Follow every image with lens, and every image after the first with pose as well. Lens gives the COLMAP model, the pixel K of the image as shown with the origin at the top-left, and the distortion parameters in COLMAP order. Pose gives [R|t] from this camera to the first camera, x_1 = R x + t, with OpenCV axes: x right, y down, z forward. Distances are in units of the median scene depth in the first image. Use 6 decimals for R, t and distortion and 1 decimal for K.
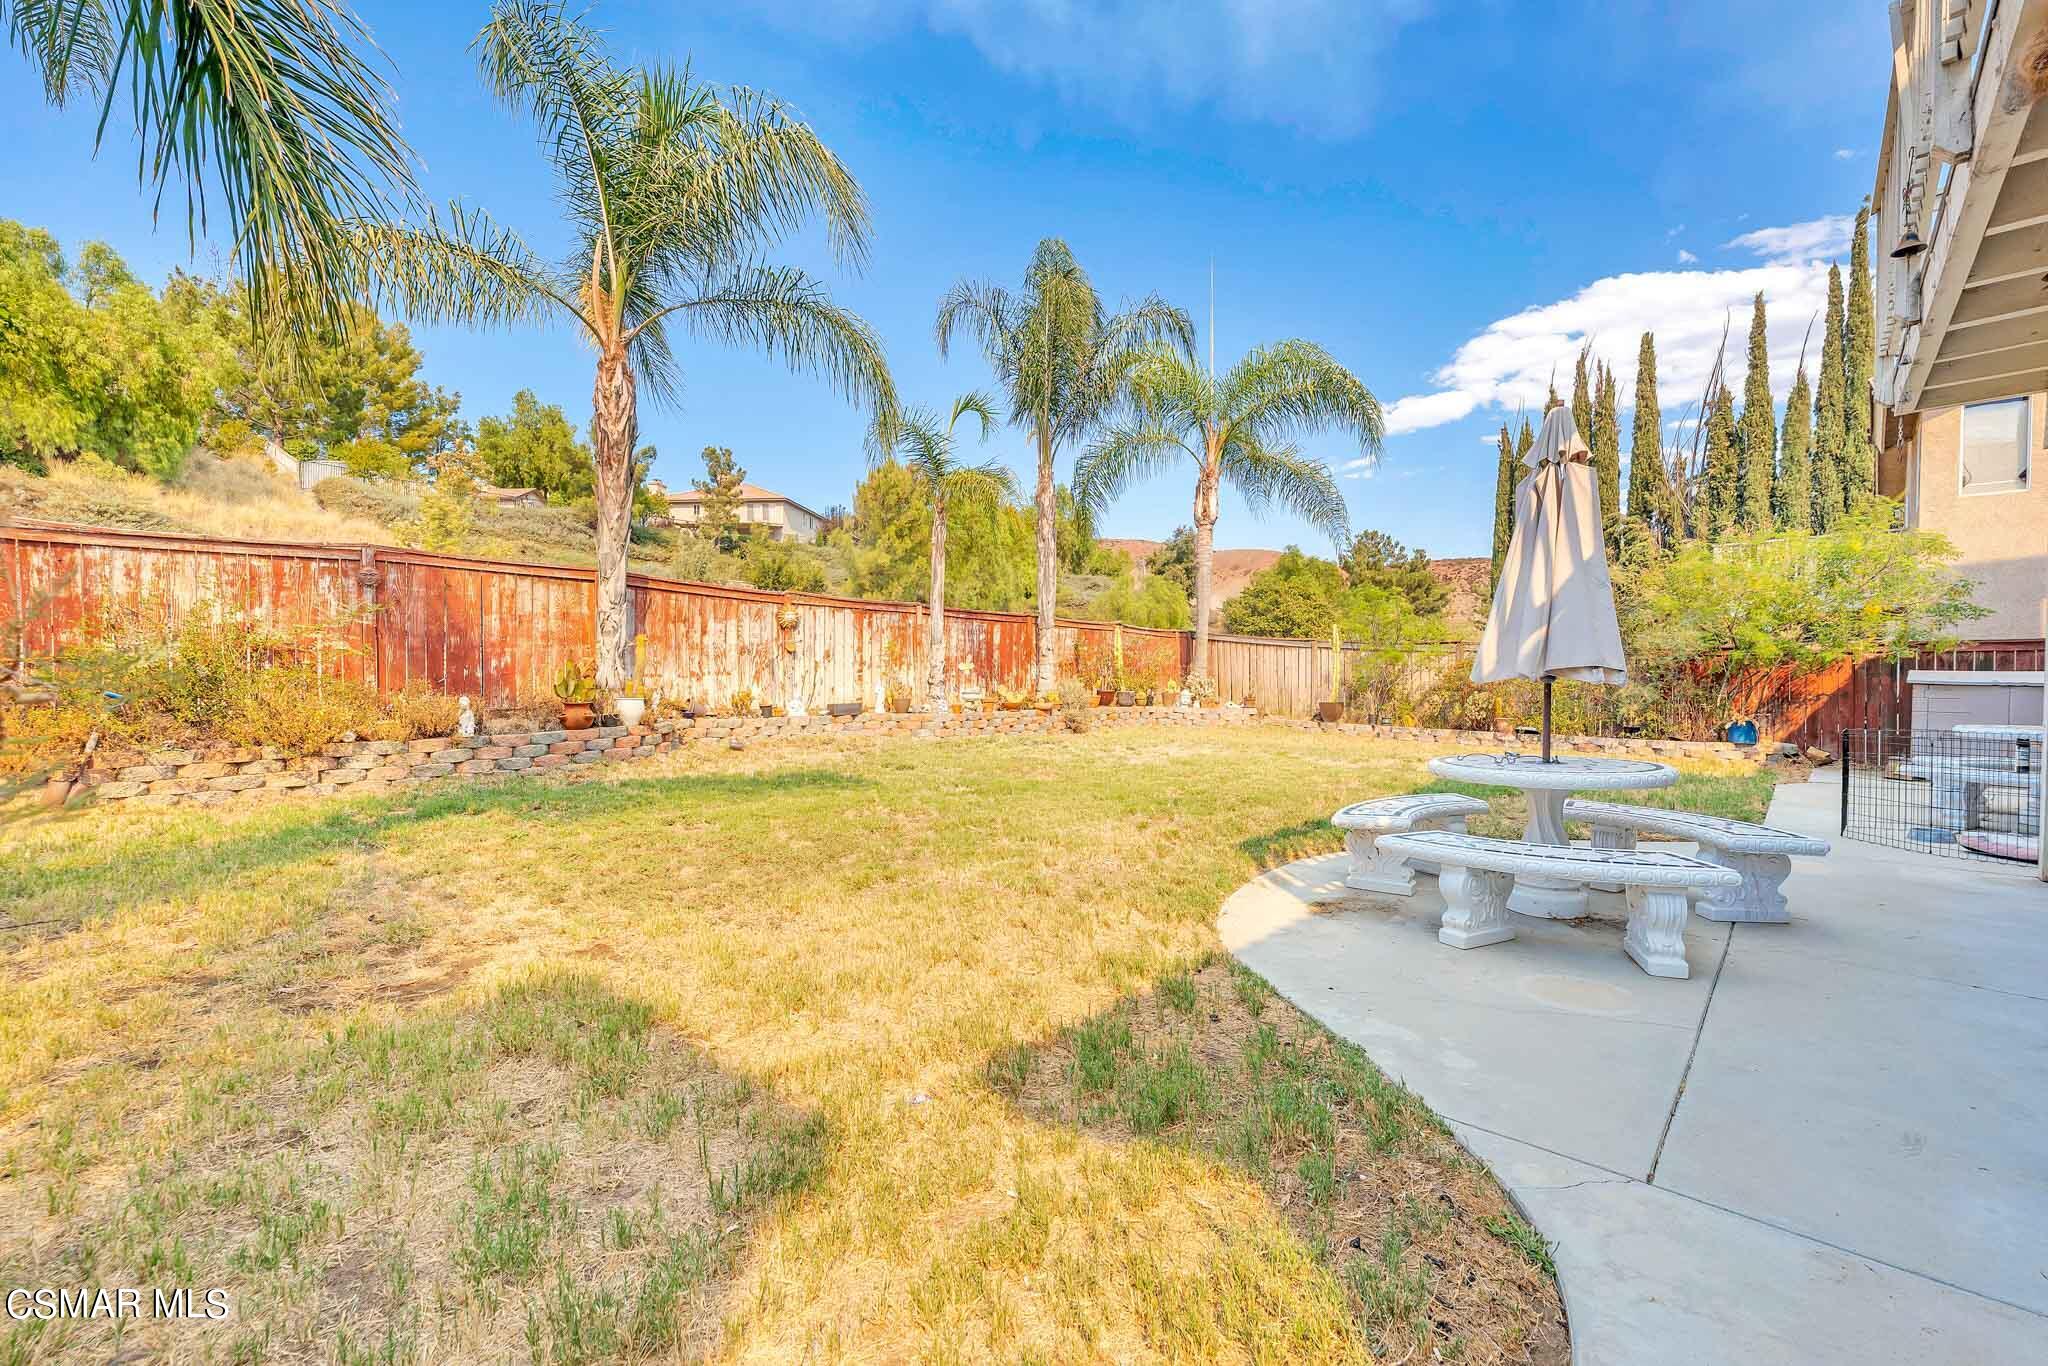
lens RADIAL K [[844.5, 0, 1030.2], [0, 844.5, 692.8], [0, 0, 1]] dist [0.002186, 0.000299]
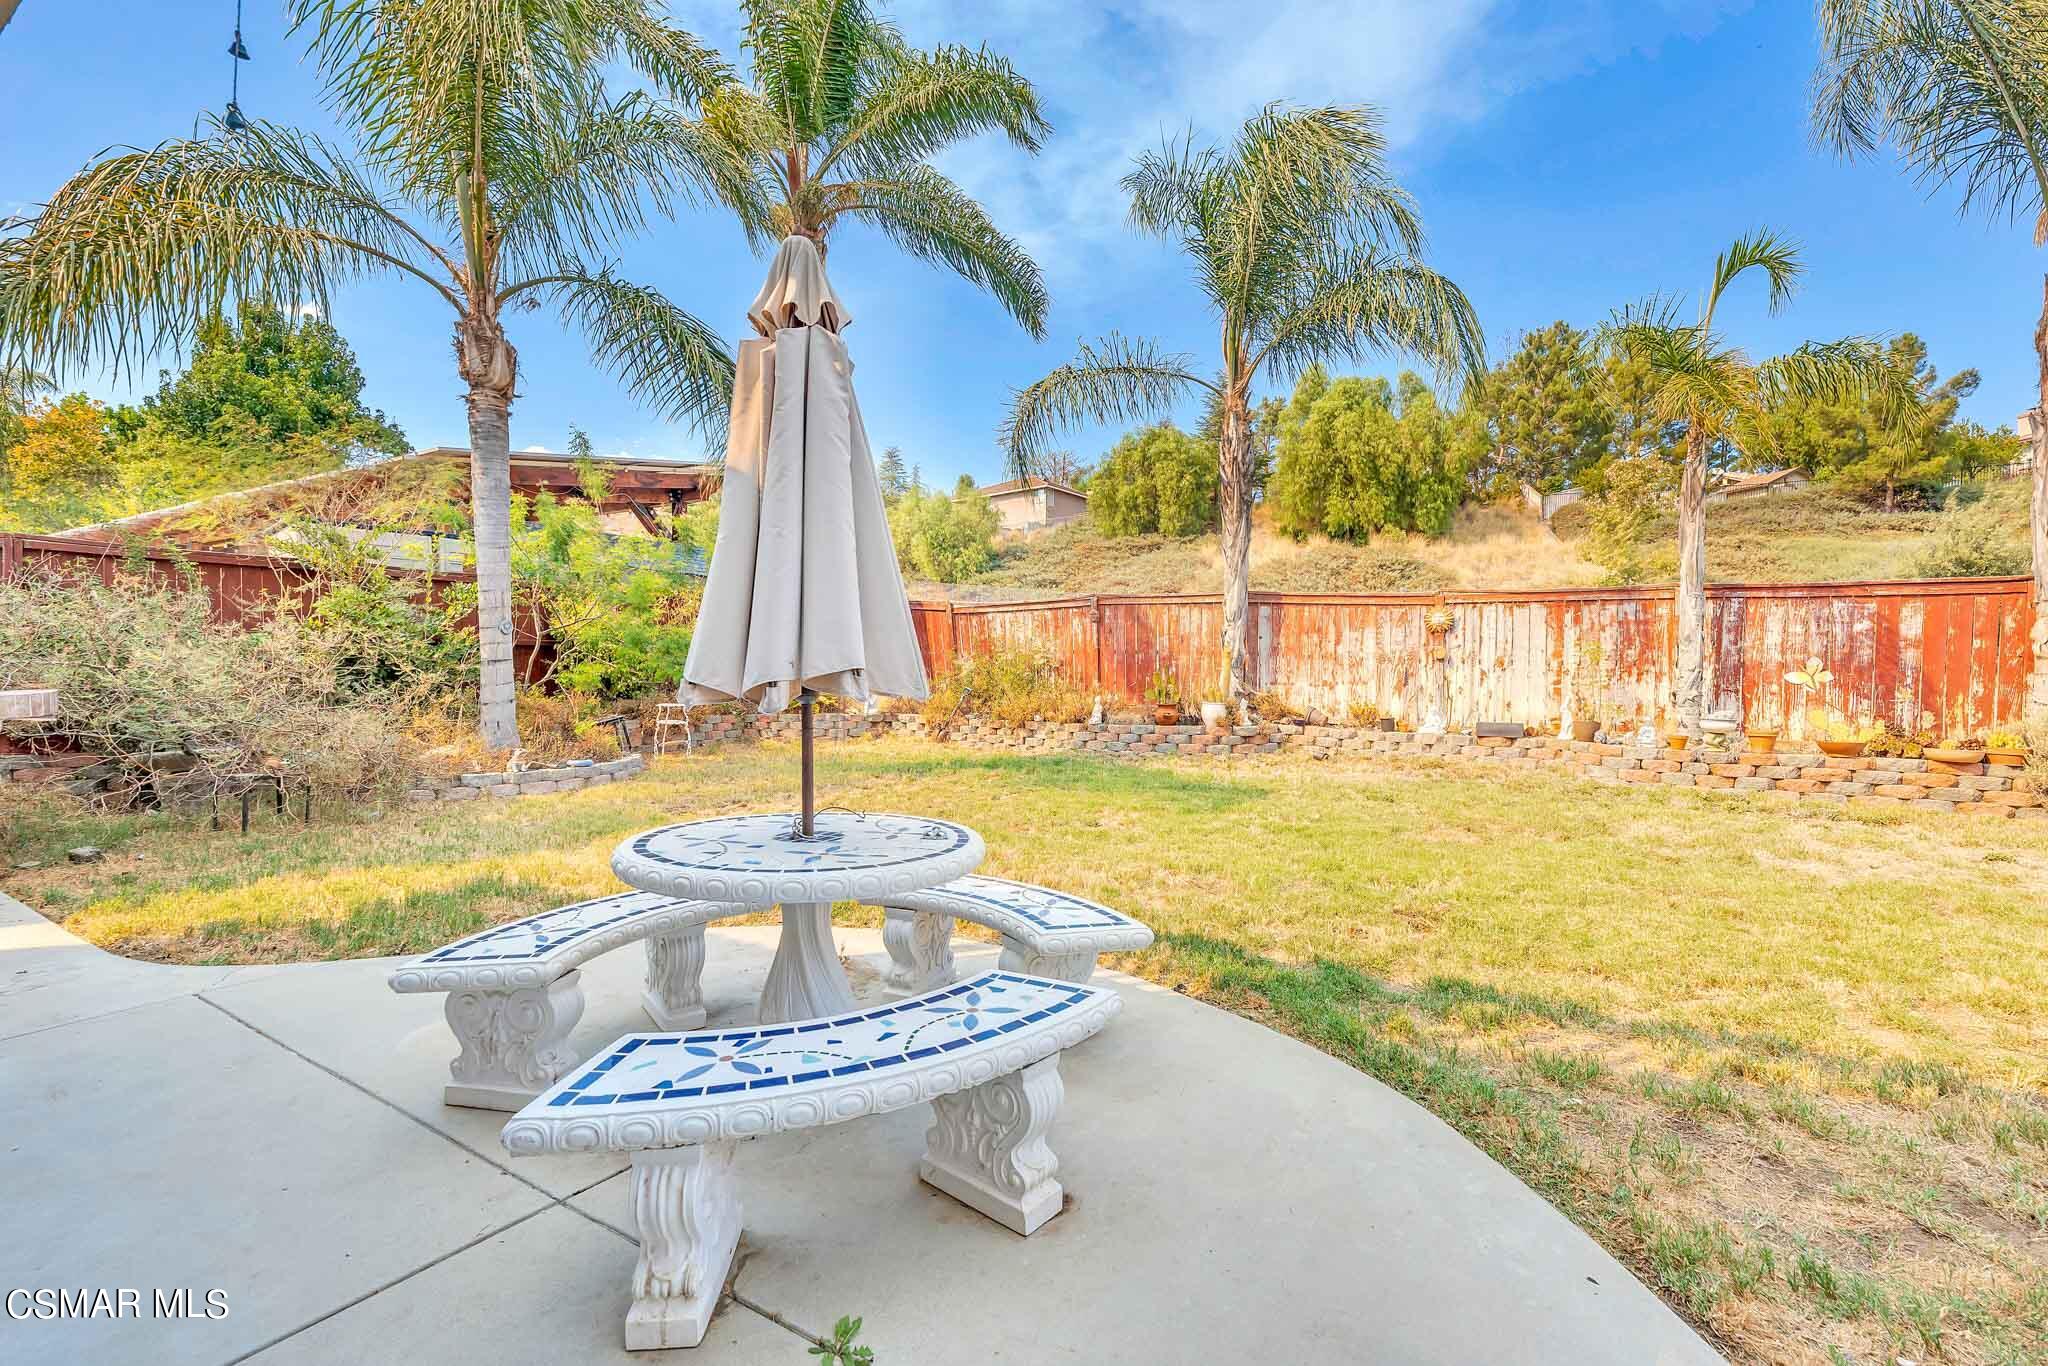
lens RADIAL K [[844.5, 0, 1030.1], [0, 844.5, 691.5], [0, 0, 1]] dist [0.002186, 0.000299]
pose [[0.209758, 0.021645, -0.977514, 0.488179], [-0.034570, 0.999294, 0.014709, -0.013779], [0.977142, 0.030708, 0.210358, 0.410791]]
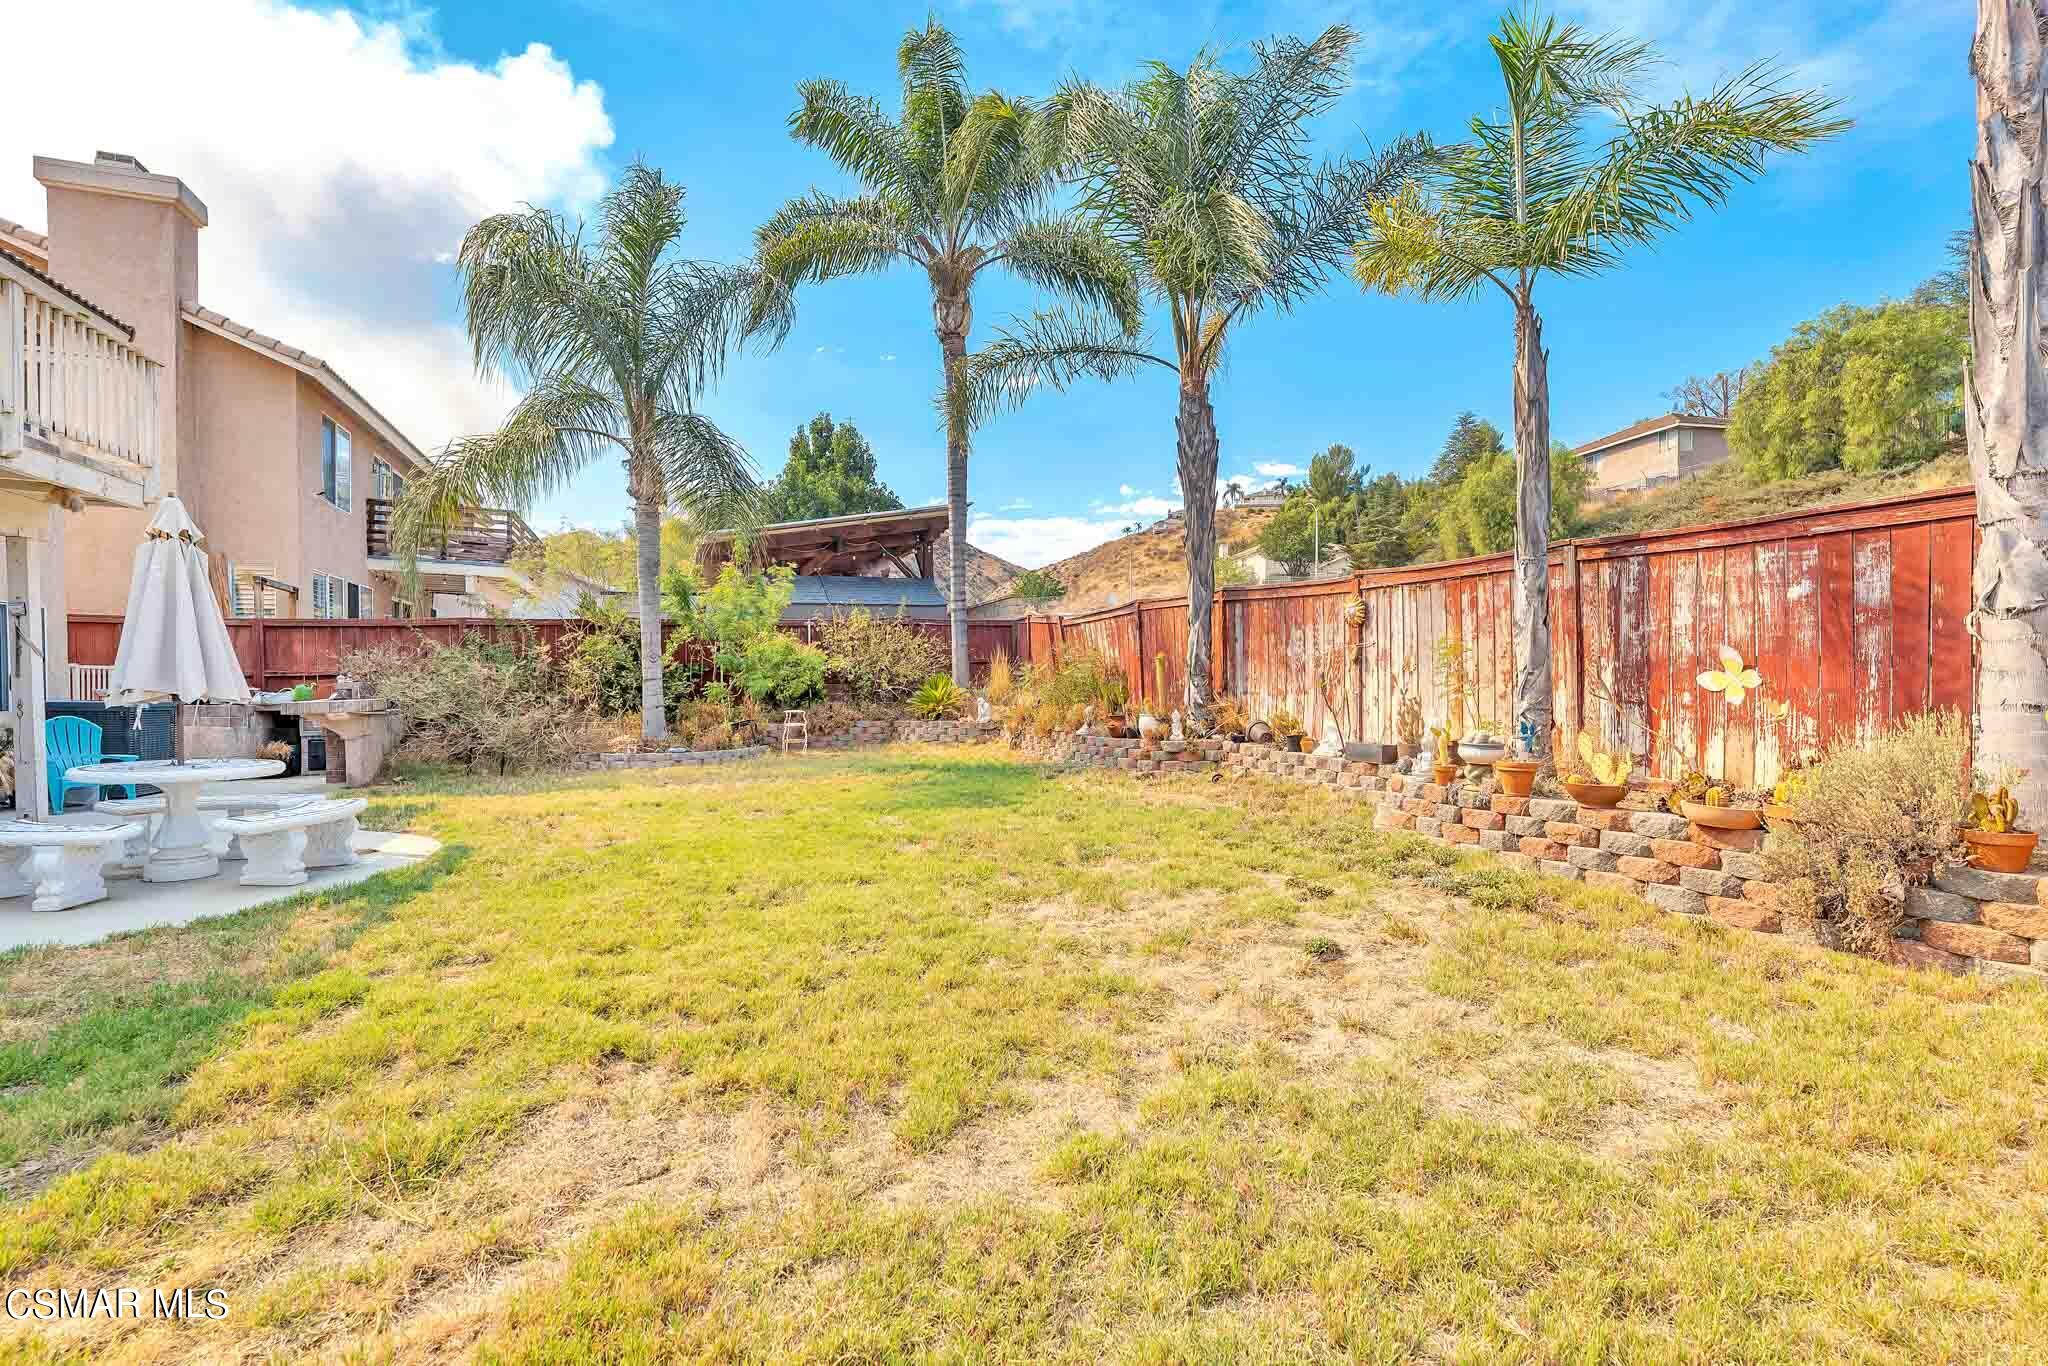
lens RADIAL K [[929.7, 0, 1029.8], [0, 929.7, 689.5], [0, 0, 1]] dist [-0.000933, -0.000435]
pose [[-0.466523, 0.008282, -0.884470, 0.507465], [-0.020443, 0.999588, 0.020144, -0.036175], [0.884273, 0.027479, -0.466161, 1.135914]]
